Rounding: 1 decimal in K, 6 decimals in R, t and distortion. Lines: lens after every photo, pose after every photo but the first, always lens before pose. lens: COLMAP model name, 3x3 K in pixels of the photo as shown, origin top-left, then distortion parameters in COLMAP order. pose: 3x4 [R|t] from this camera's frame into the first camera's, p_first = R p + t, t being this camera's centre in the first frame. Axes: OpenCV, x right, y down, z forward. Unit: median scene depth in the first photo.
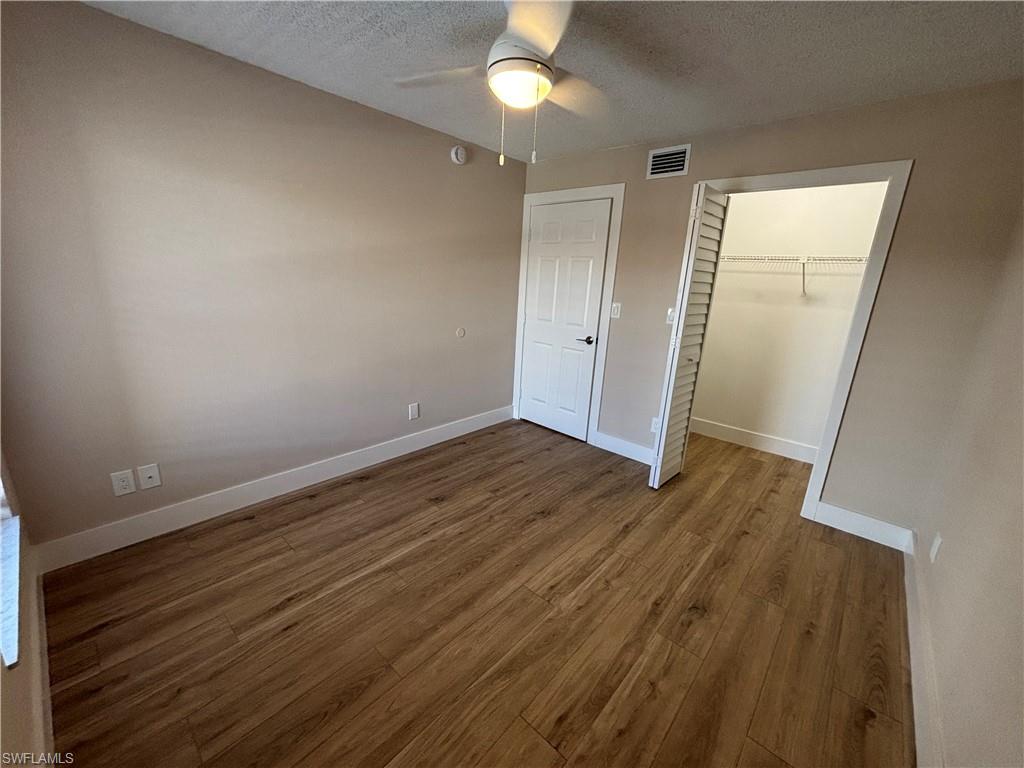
lens RADIAL K [[413.1, 0, 516.7], [0, 413.1, 386.4], [0, 0, 1]] dist [0.002310, -0.000091]
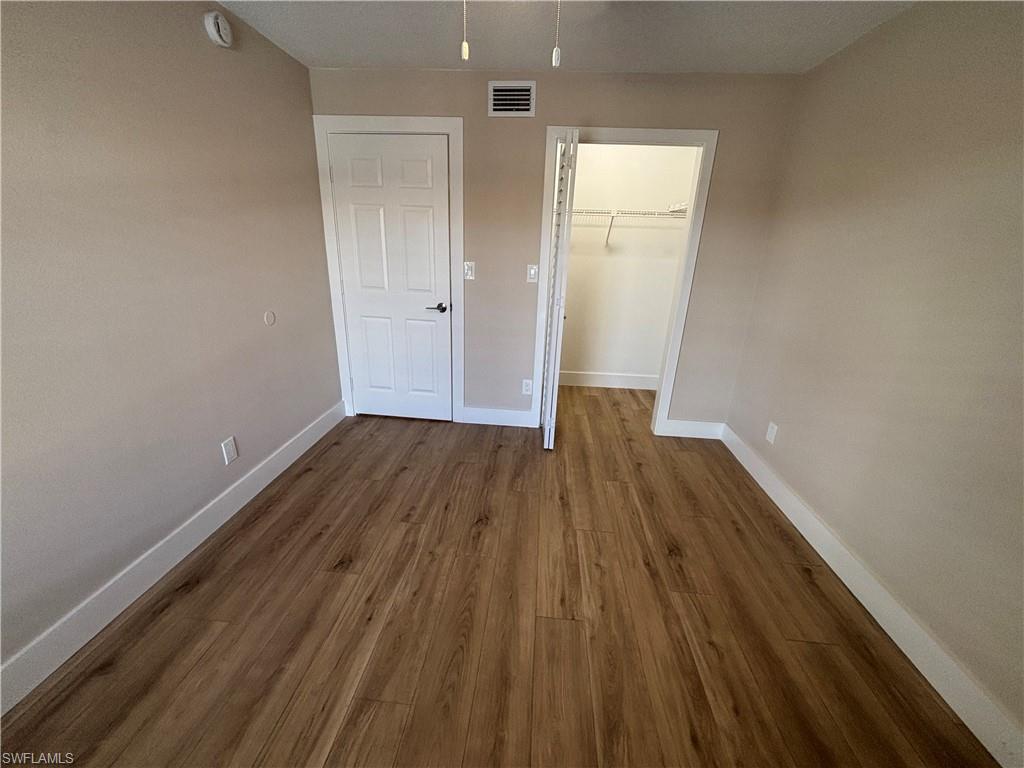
lens RADIAL K [[413.1, 0, 510.9], [0, 413.1, 383.1], [0, 0, 1]] dist [0.002310, -0.000091]
pose [[0.800167, -0.220507, 0.557772, -0.287565], [0.161537, 0.974832, 0.153648, -0.086624], [-0.577615, -0.032843, 0.815648, 0.268275]]
